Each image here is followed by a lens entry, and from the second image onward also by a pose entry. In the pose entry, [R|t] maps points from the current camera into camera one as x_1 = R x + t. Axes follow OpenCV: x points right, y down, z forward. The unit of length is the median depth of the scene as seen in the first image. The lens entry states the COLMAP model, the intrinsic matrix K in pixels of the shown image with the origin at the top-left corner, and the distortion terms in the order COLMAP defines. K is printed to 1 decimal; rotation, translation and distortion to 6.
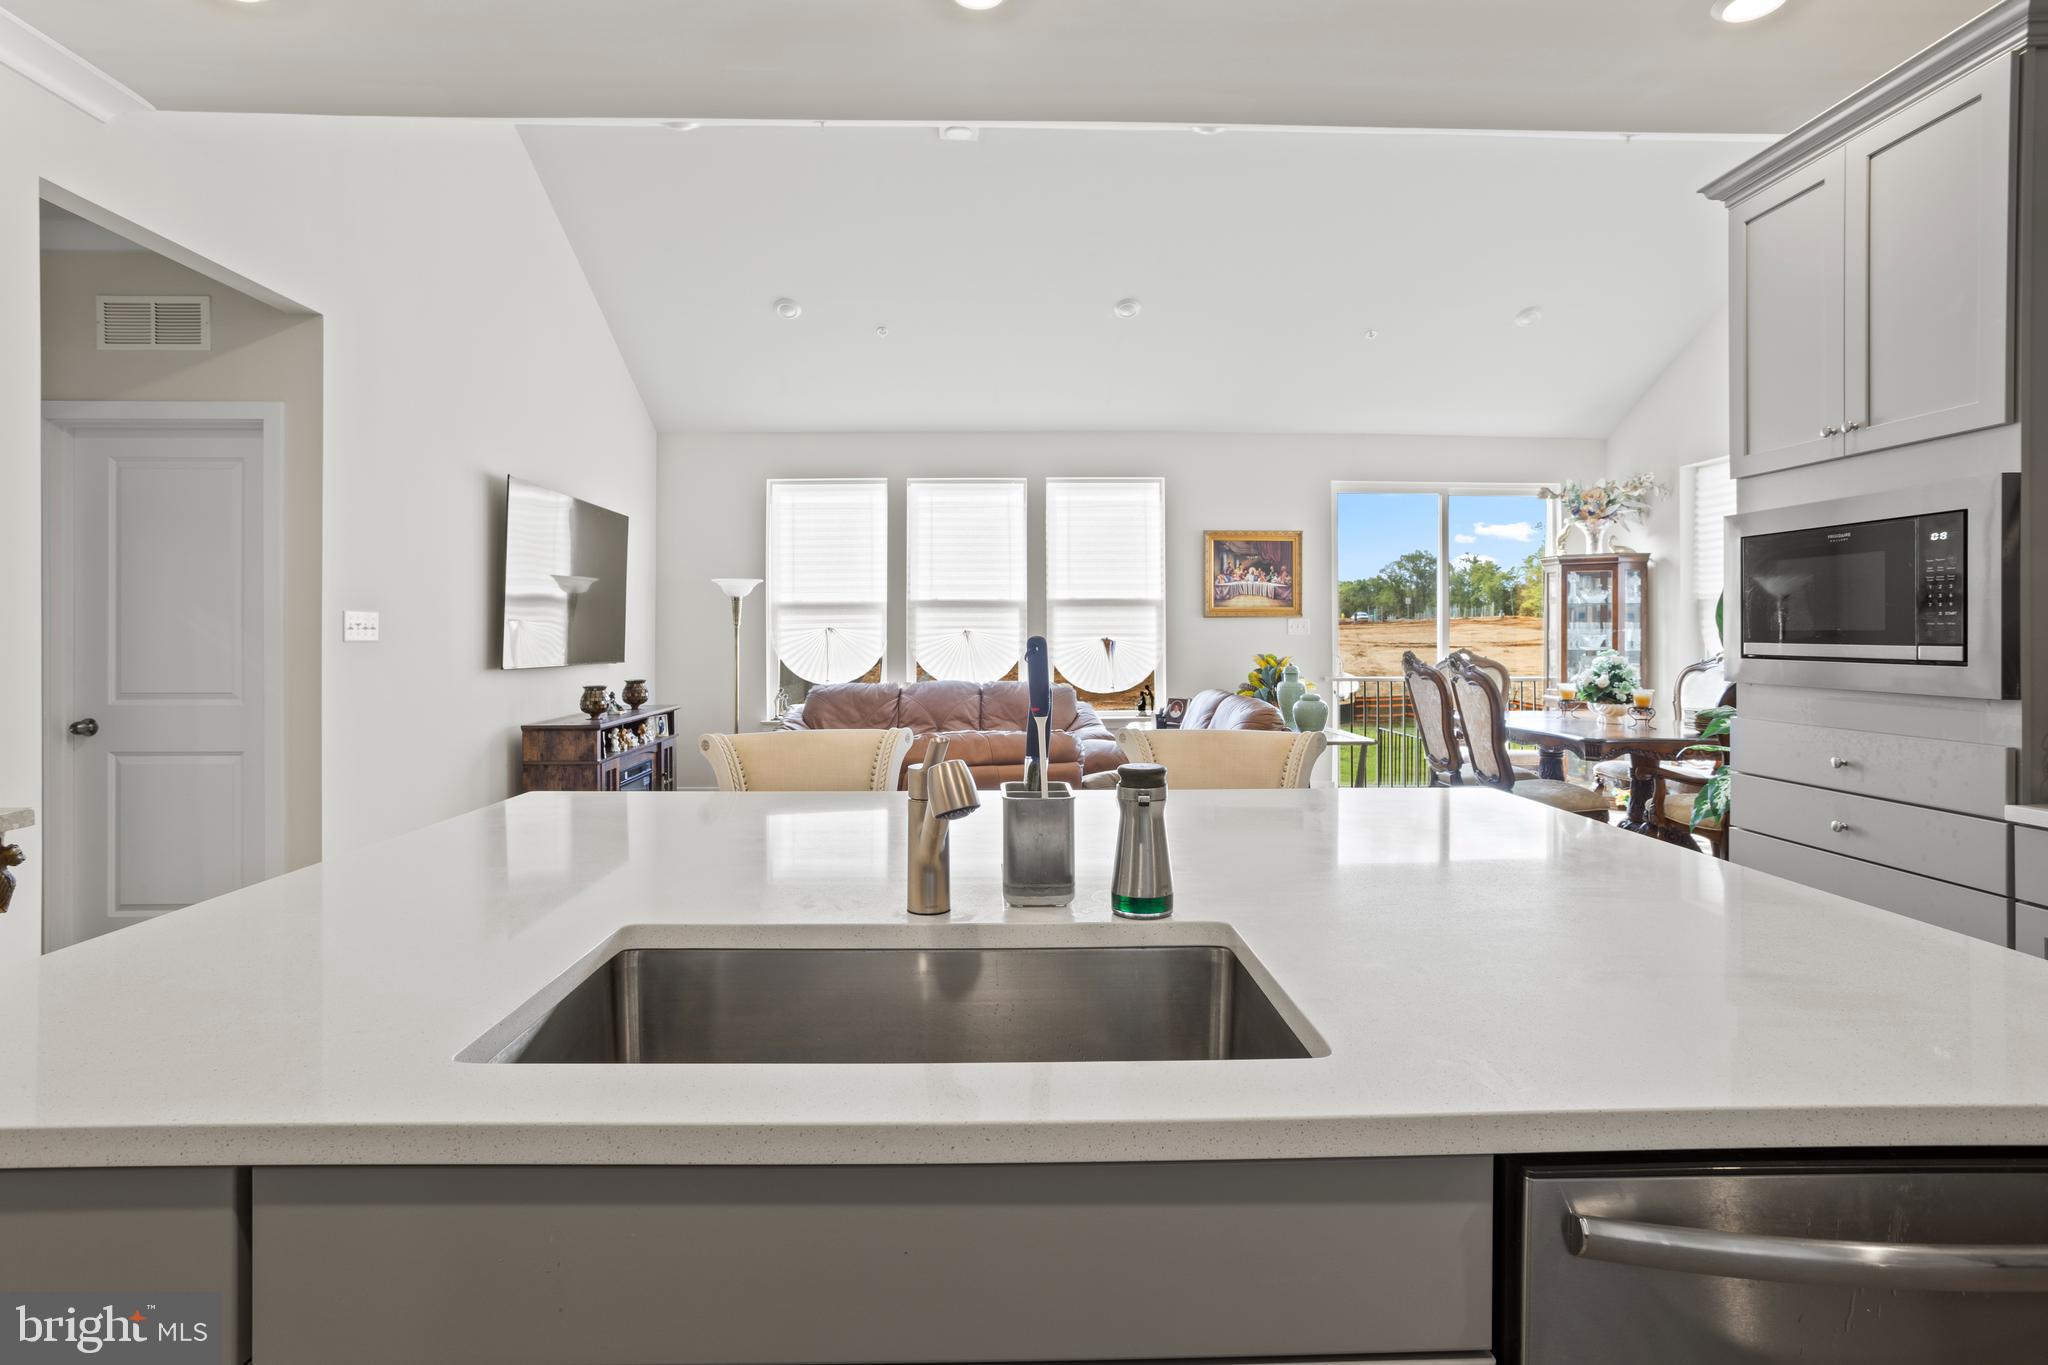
lens RADIAL K [[1002.4, 0, 1012.1], [0, 1002.4, 637.7], [0, 0, 1]] dist [-0.049156, 0.021416]
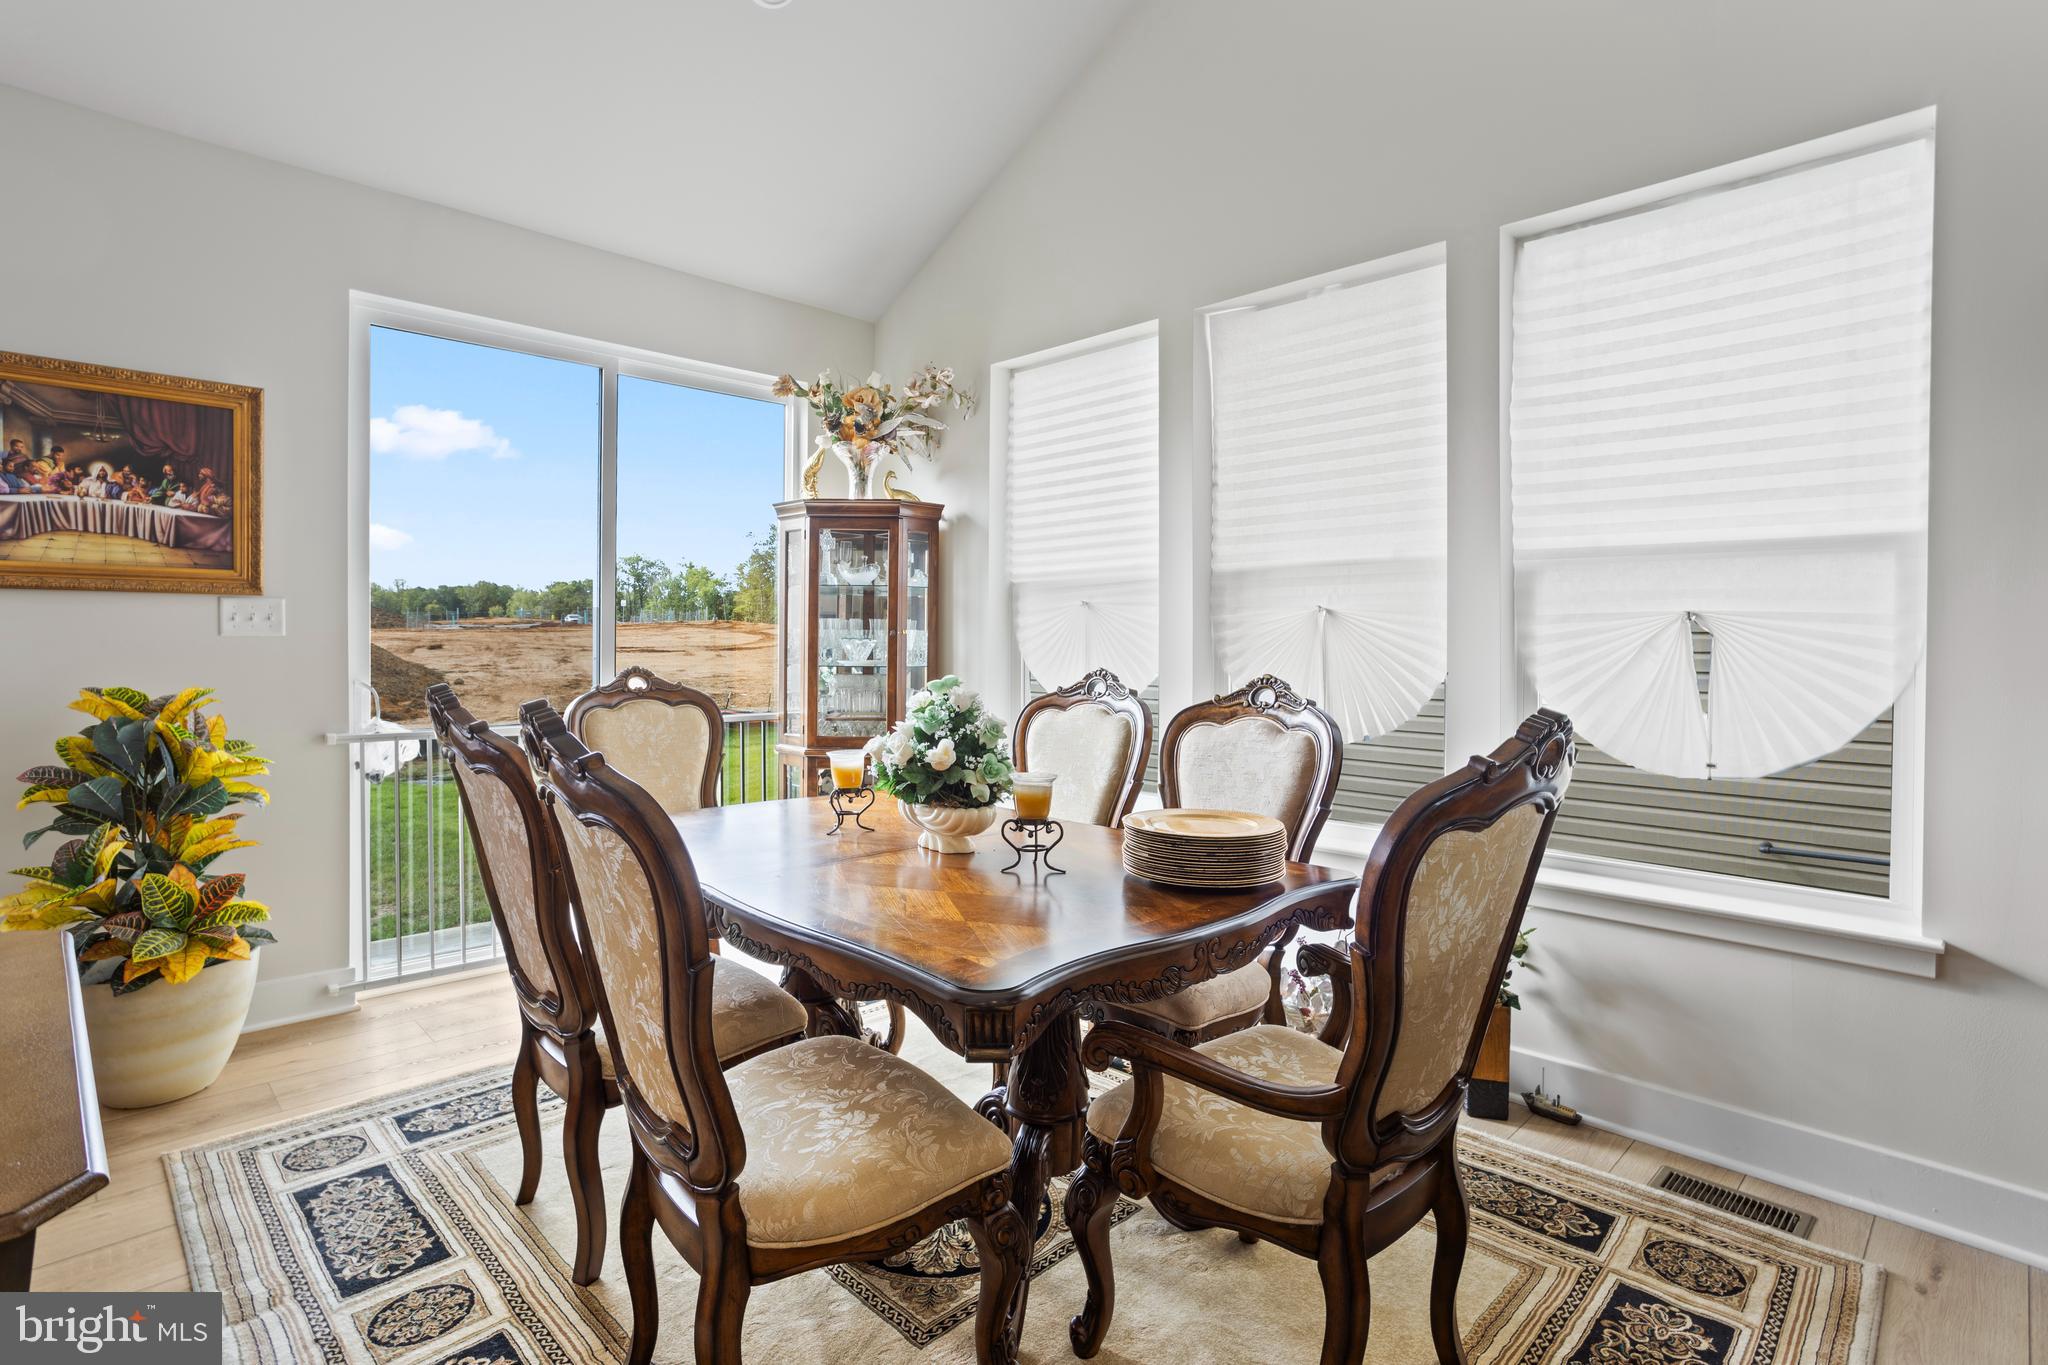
lens RADIAL K [[1002.4, 0, 1012.1], [0, 1002.4, 637.7], [0, 0, 1]] dist [-0.049156, 0.021416]
pose [[0.733221, 0.005193, 0.679970, 0.251248], [-0.002838, 0.999985, -0.004577, -0.001698], [-0.679984, 0.001426, 0.733225, 0.501848]]
